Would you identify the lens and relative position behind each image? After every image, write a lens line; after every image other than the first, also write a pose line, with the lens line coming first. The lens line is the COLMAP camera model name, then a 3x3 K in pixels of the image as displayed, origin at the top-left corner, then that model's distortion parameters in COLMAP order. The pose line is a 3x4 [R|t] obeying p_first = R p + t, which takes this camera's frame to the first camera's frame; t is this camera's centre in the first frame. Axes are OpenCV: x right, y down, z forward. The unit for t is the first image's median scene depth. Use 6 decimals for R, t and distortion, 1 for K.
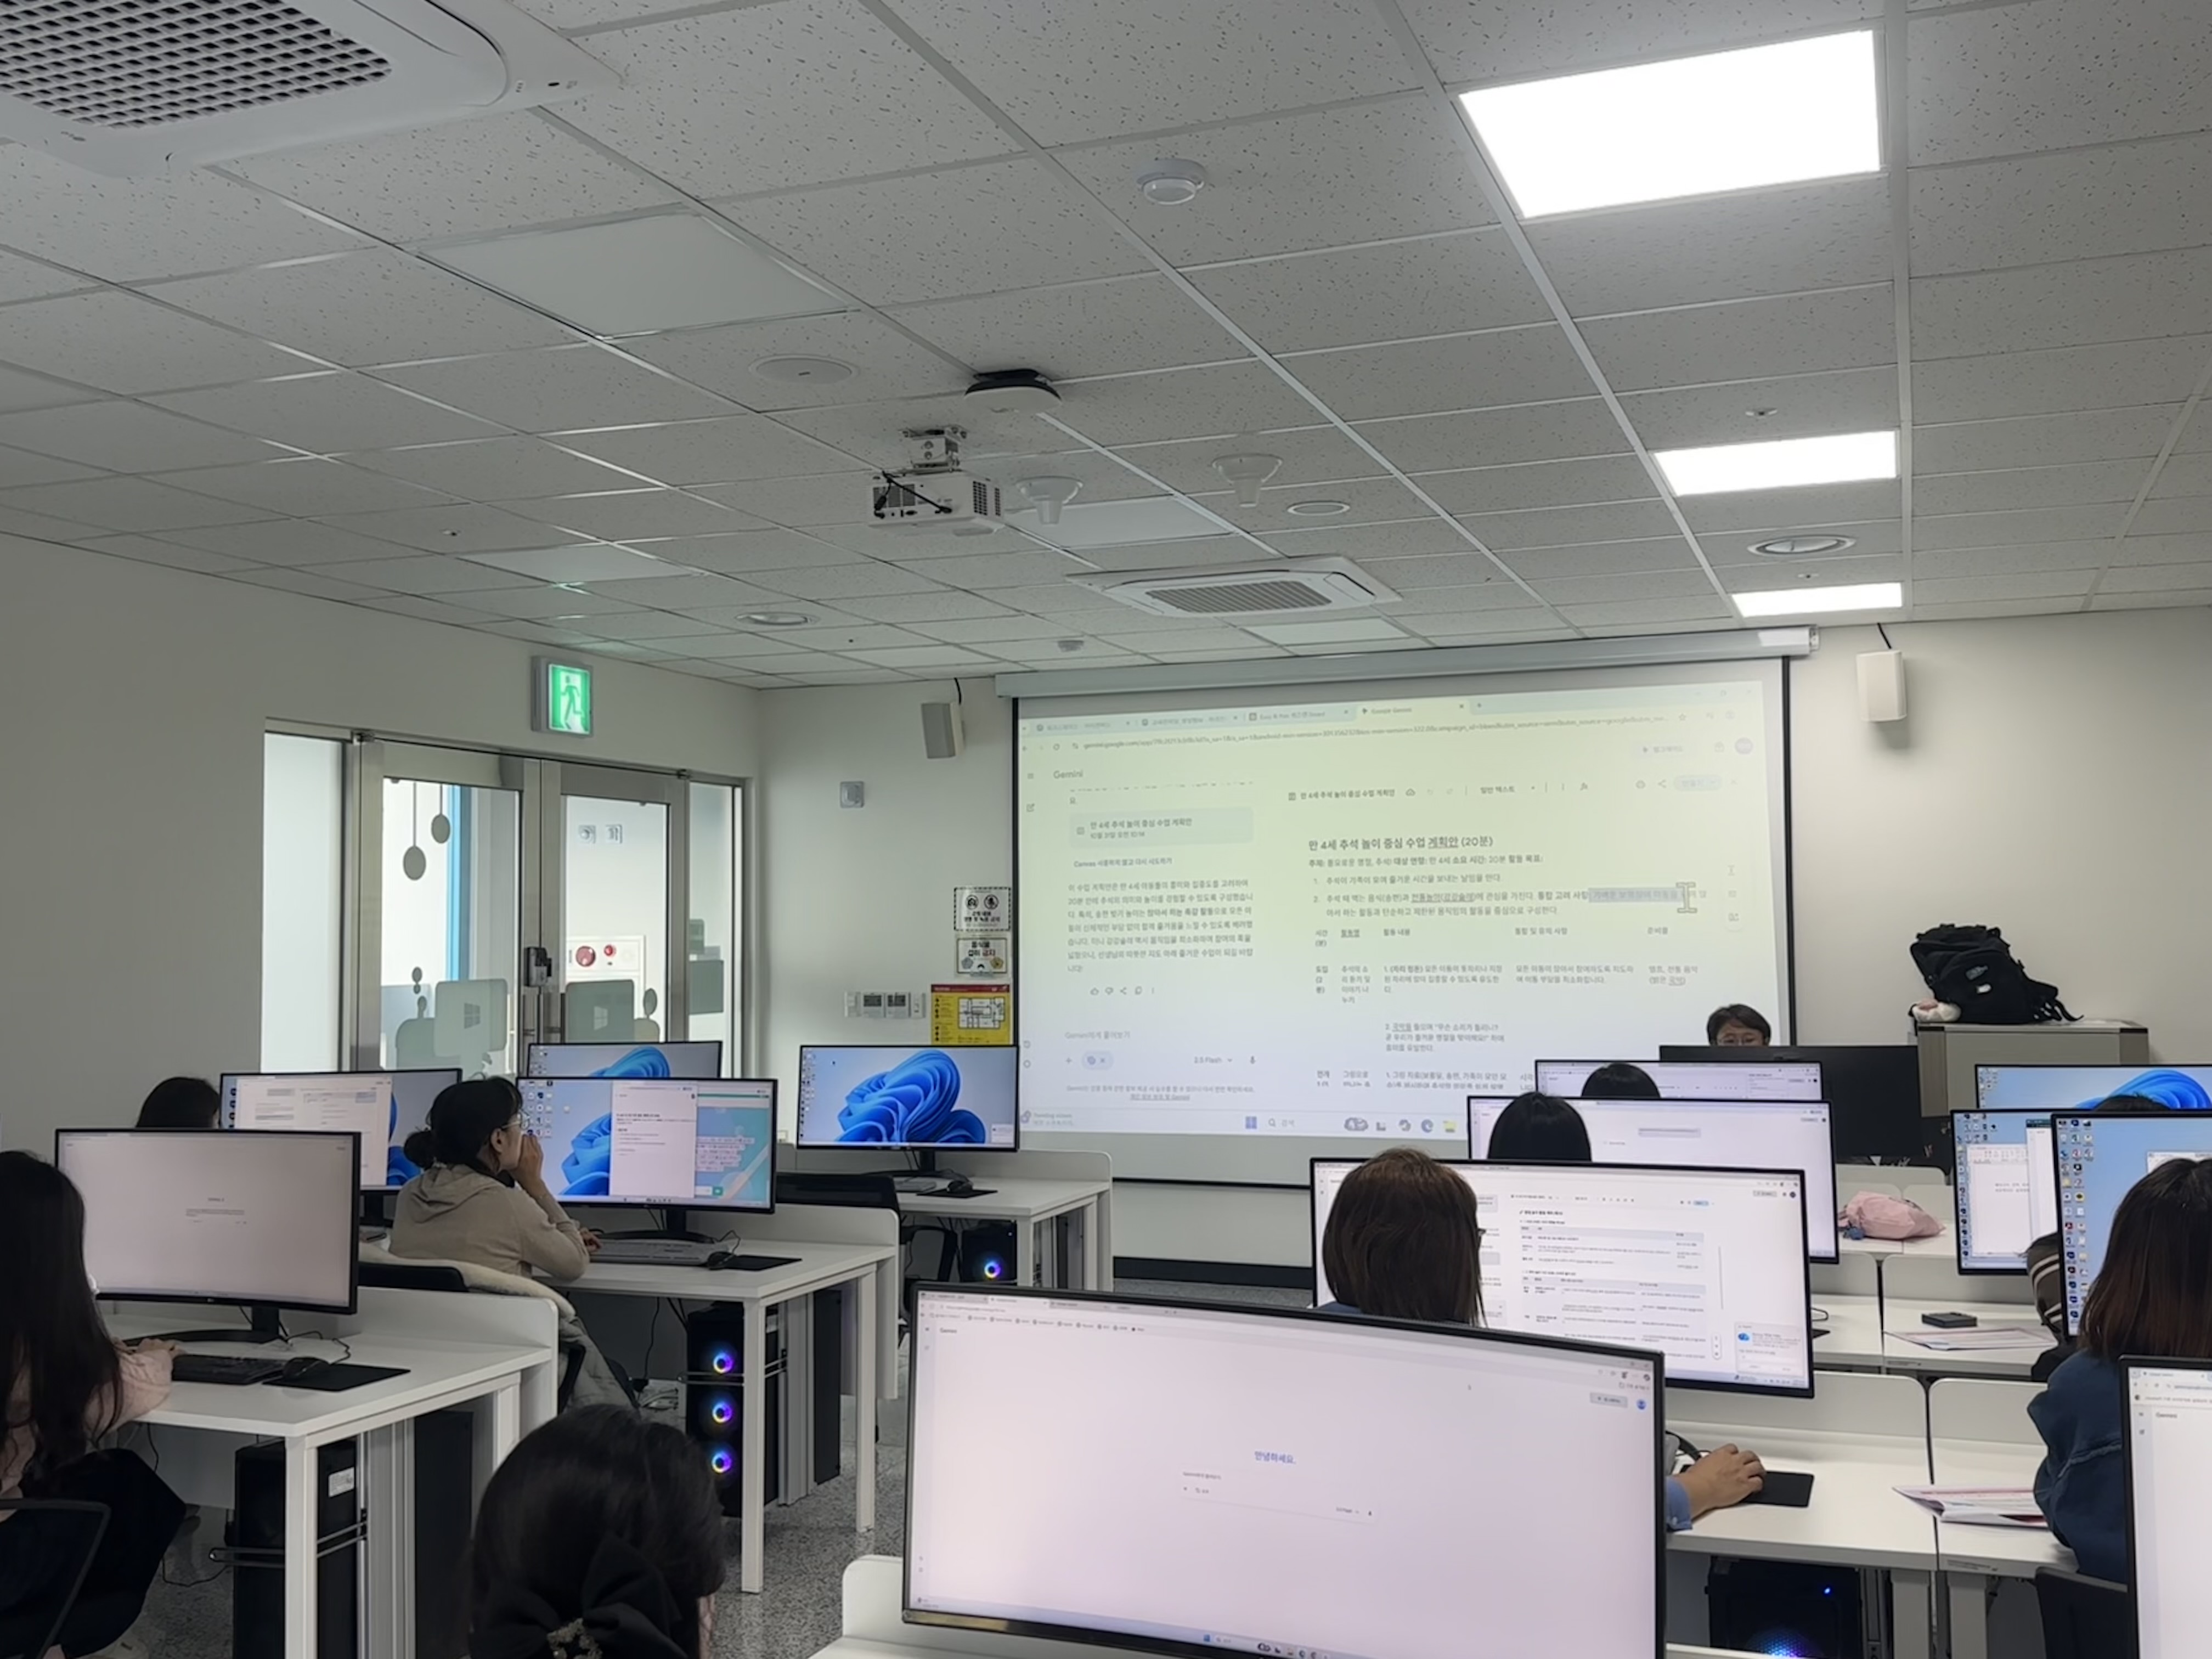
lens RADIAL K [[2077.0, 0, 1106.0], [0, 2077.0, 829.5], [0, 0, 1]] dist [0.217452, -0.528457]
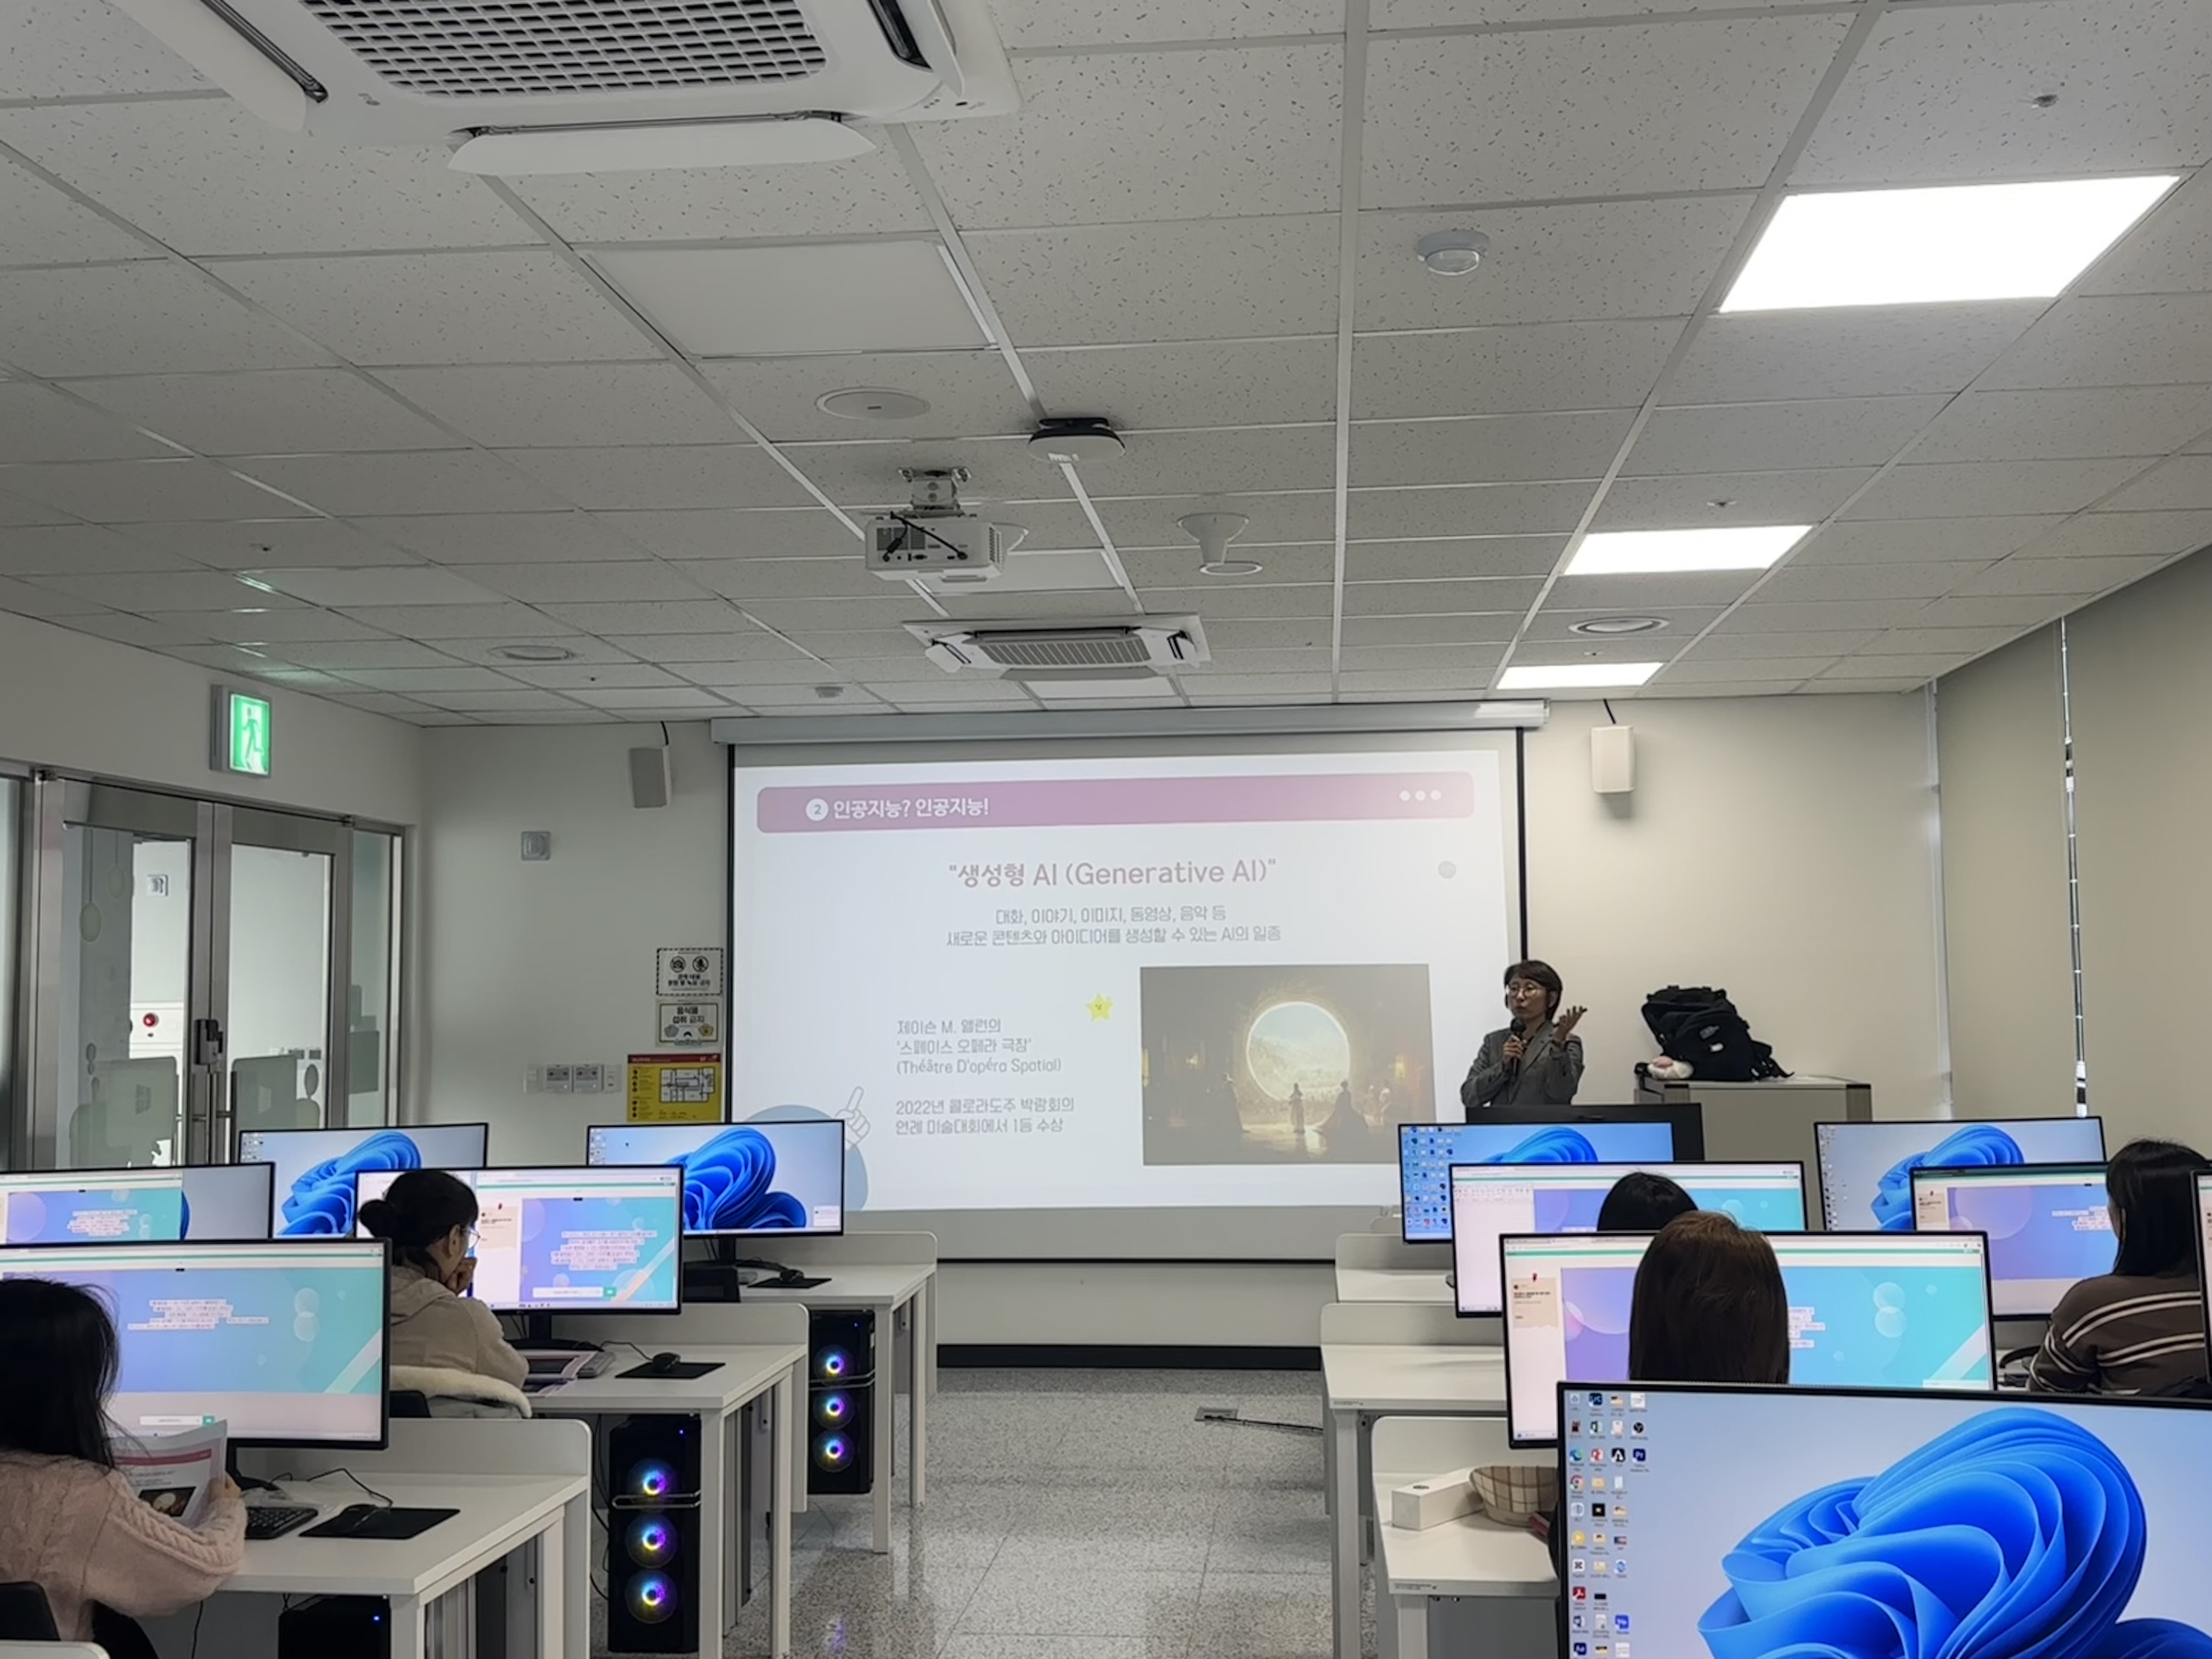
lens RADIAL K [[2166.1, 0, 1106.0], [0, 2166.1, 829.5], [0, 0, 1]] dist [0.127831, -0.009424]
pose [[0.964882, 0.016078, 0.262190, -0.166532], [-0.009959, 0.999647, -0.024650, -0.003614], [-0.262493, 0.021173, 0.964701, 0.023487]]
